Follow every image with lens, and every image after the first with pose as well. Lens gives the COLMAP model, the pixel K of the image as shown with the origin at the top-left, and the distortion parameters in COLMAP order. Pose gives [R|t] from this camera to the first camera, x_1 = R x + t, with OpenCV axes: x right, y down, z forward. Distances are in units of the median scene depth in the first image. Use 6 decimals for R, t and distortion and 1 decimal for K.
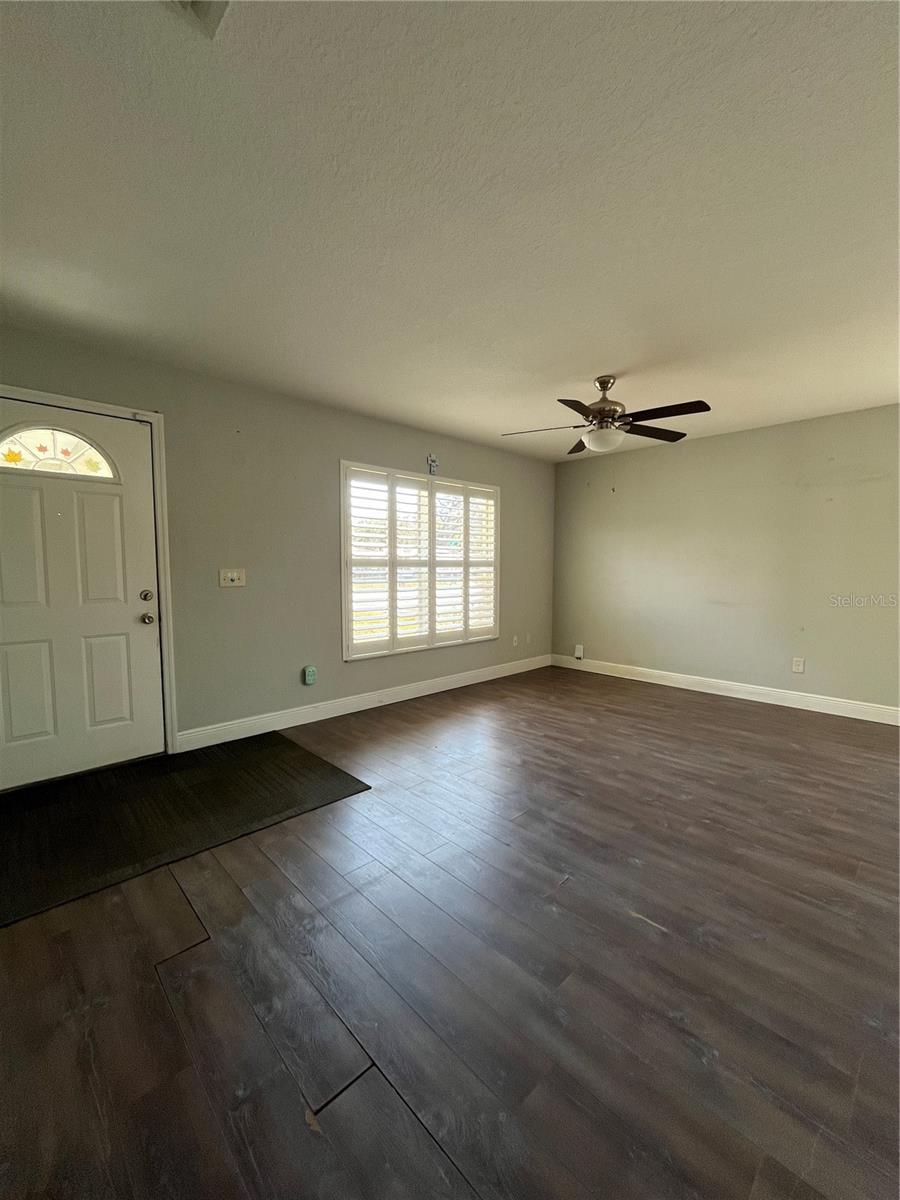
lens RADIAL K [[485.6, 0, 448.7], [0, 485.6, 600.3], [0, 0, 1]] dist [-0.005348, 0.000259]
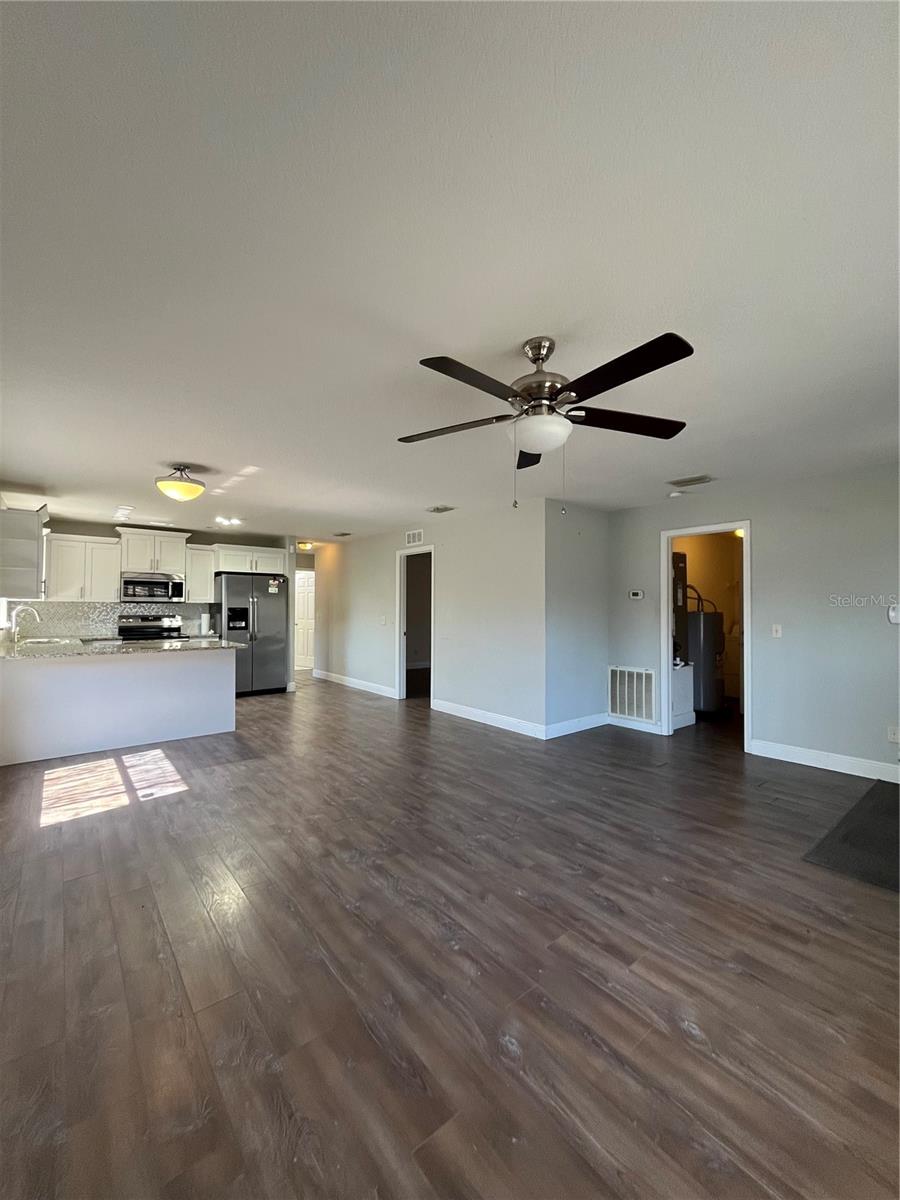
lens RADIAL K [[485.6, 0, 453.6], [0, 485.6, 601.8], [0, 0, 1]] dist [-0.005348, 0.000259]
pose [[-0.997221, -0.002840, 0.074445, 0.388293], [0.001734, 0.998118, 0.061299, -0.150281], [-0.074479, 0.061258, -0.995339, 1.678784]]
